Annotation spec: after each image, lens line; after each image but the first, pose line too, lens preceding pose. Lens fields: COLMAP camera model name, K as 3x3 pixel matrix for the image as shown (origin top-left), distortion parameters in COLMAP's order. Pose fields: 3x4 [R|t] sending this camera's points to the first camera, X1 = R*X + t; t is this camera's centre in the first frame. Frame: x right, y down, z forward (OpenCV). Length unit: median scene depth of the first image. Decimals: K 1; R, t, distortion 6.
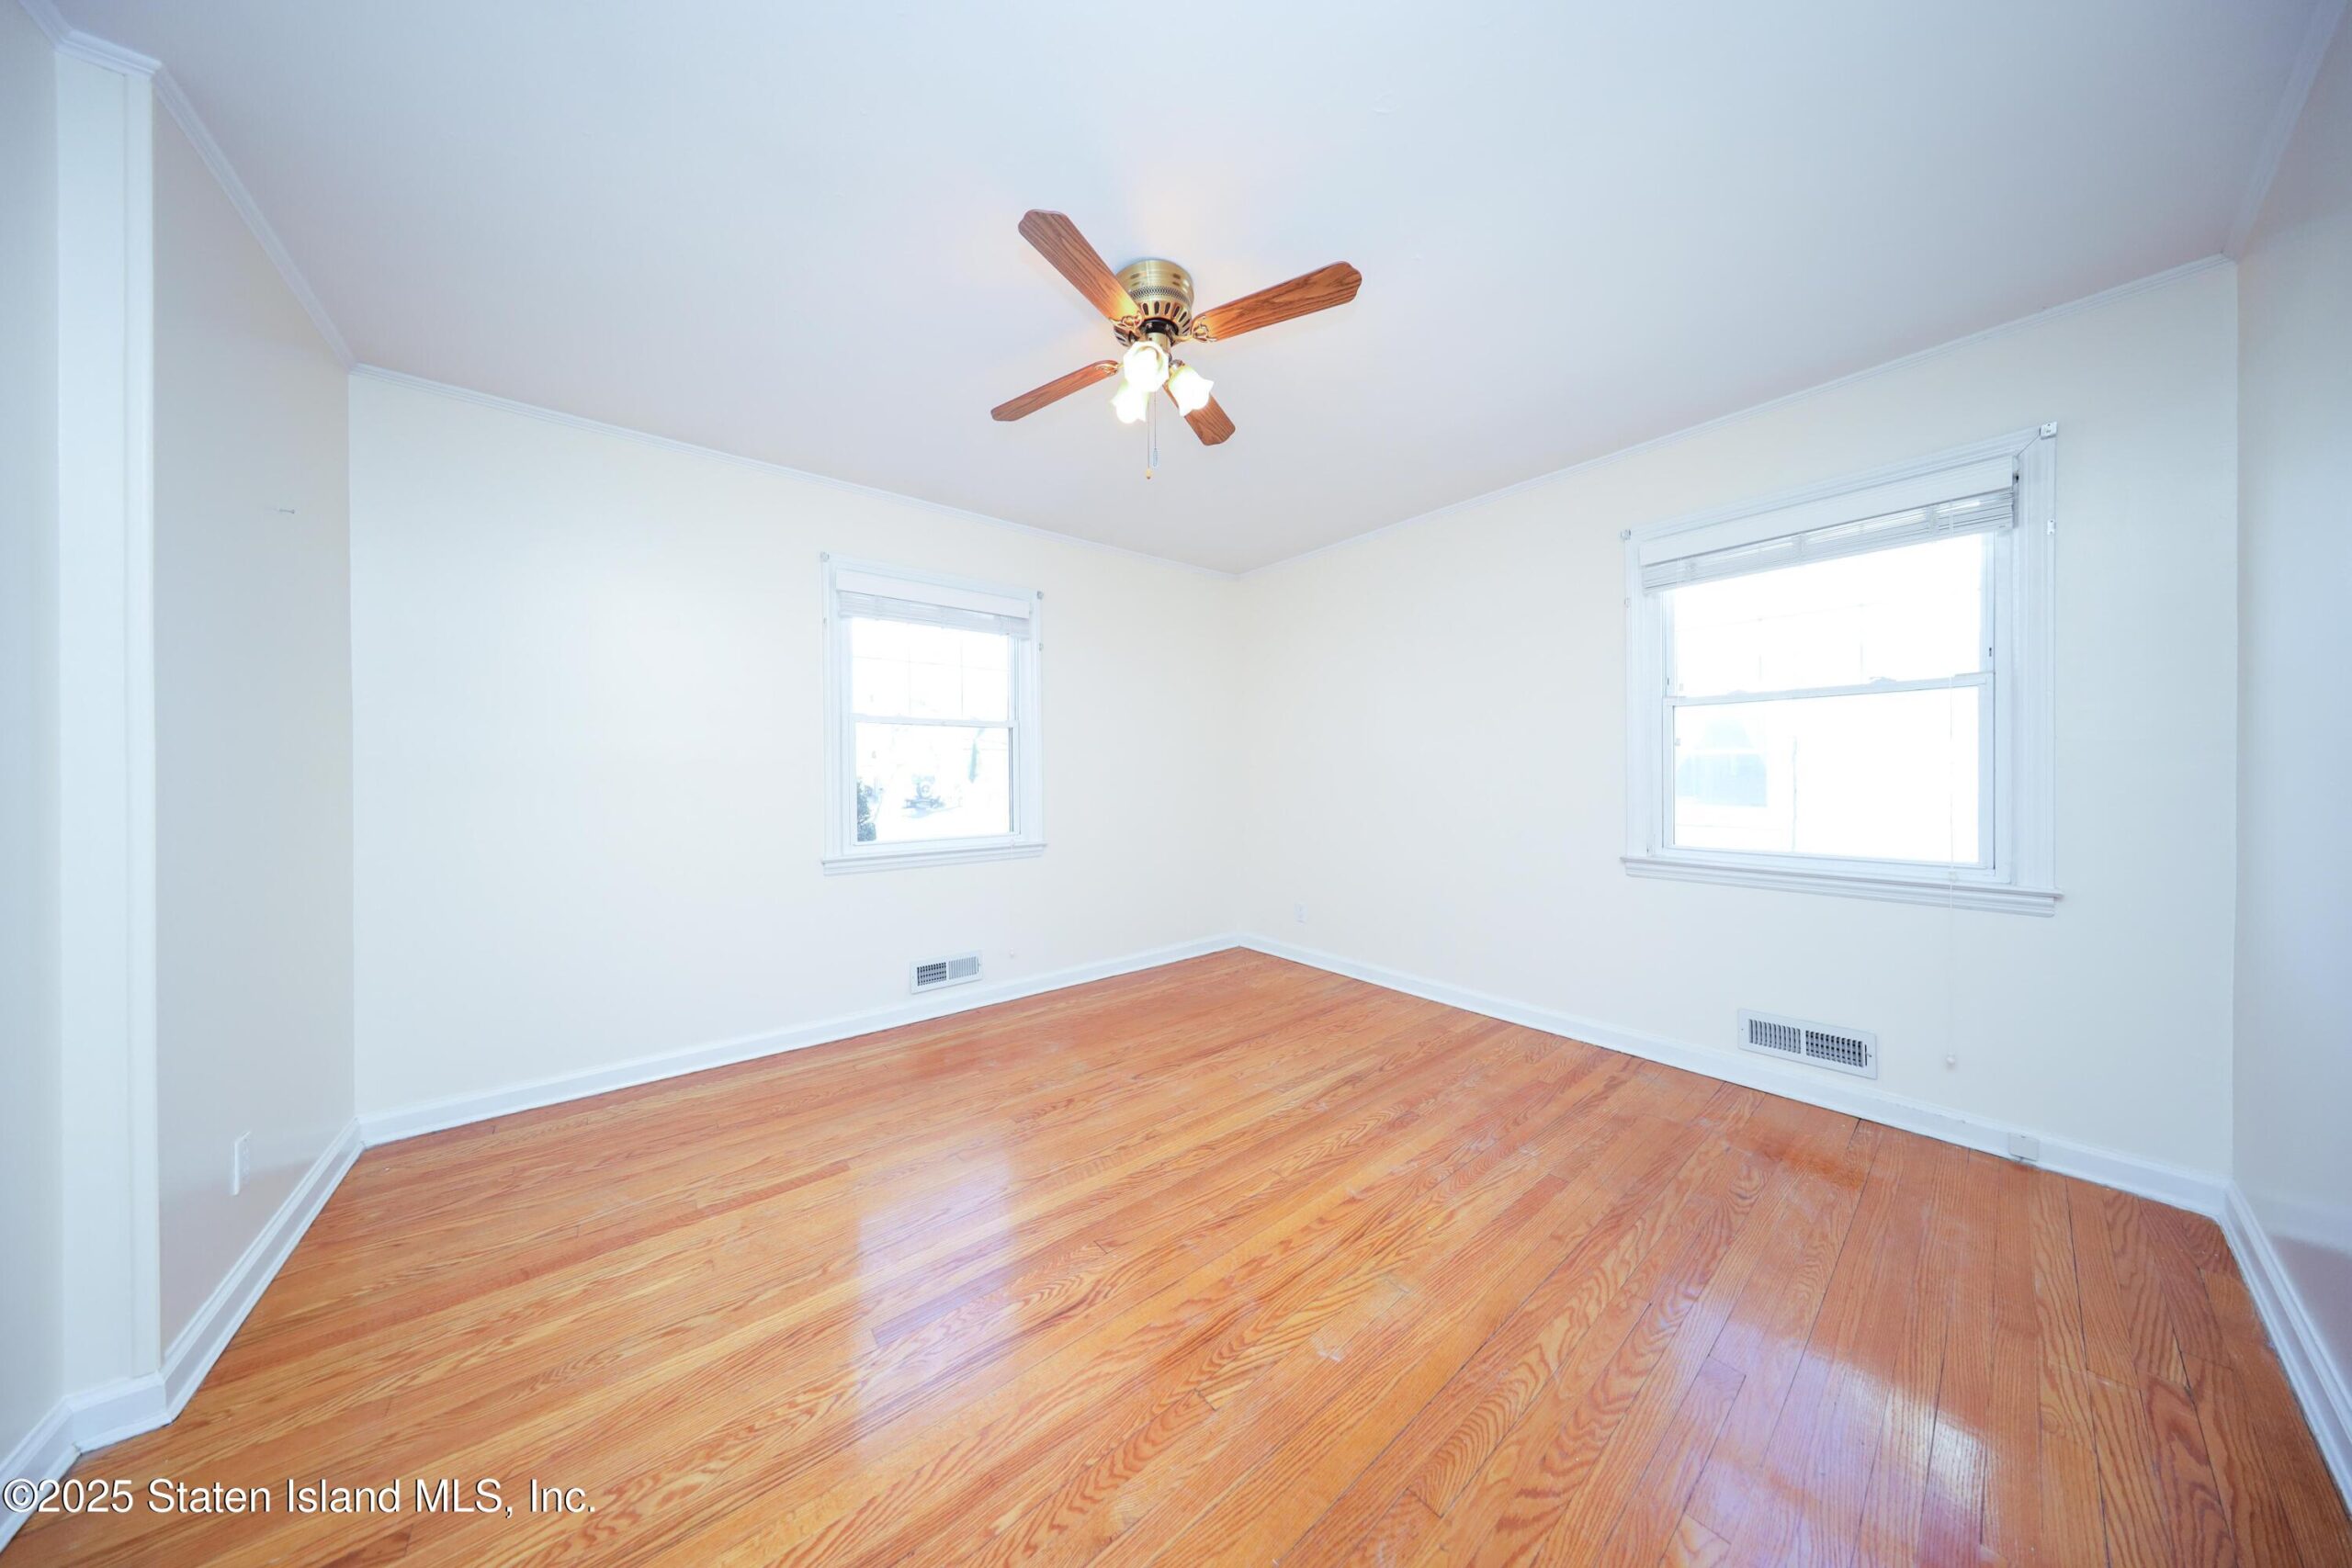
lens RADIAL K [[682.1, 0, 1154.6], [0, 682.1, 777.8], [0, 0, 1]] dist [-0.001811, -0.000079]
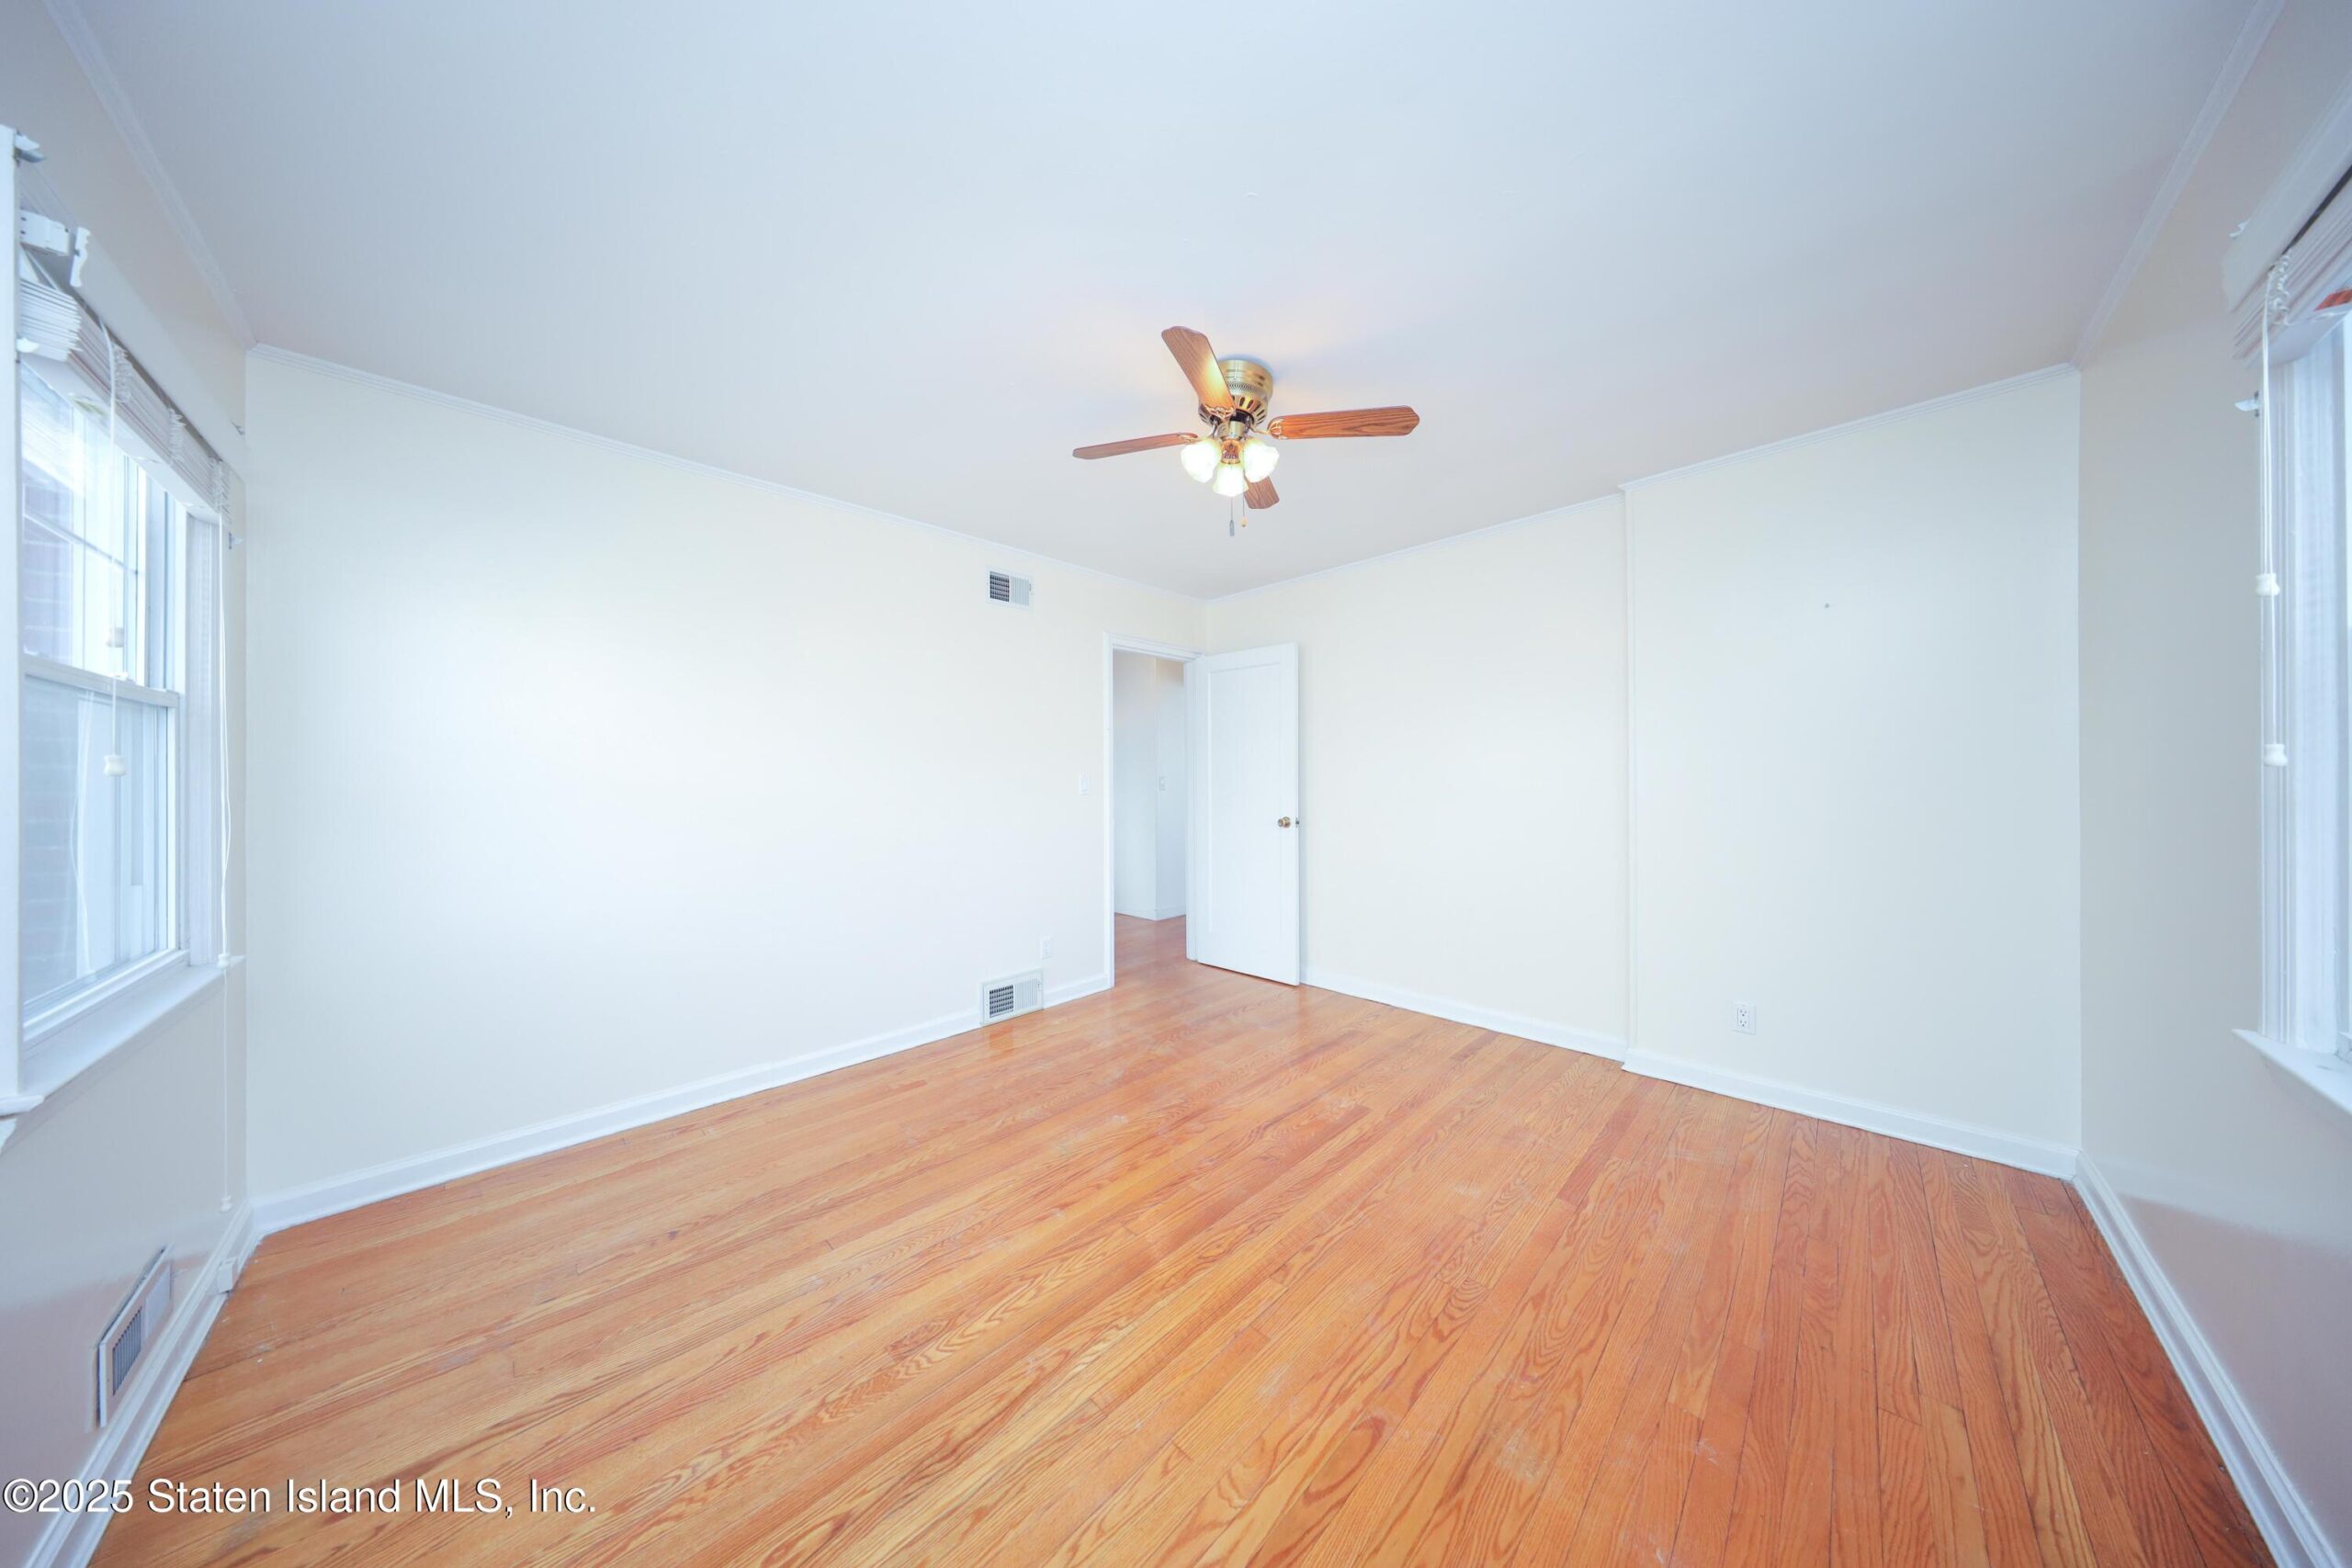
lens RADIAL K [[682.1, 0, 1154.6], [0, 682.1, 777.8], [0, 0, 1]] dist [-0.001811, -0.000079]
pose [[-0.994281, 0.008812, -0.106435, 0.245422], [0.009176, 0.999954, -0.002934, -0.045271], [0.106404, -0.003894, -0.994315, 1.987742]]
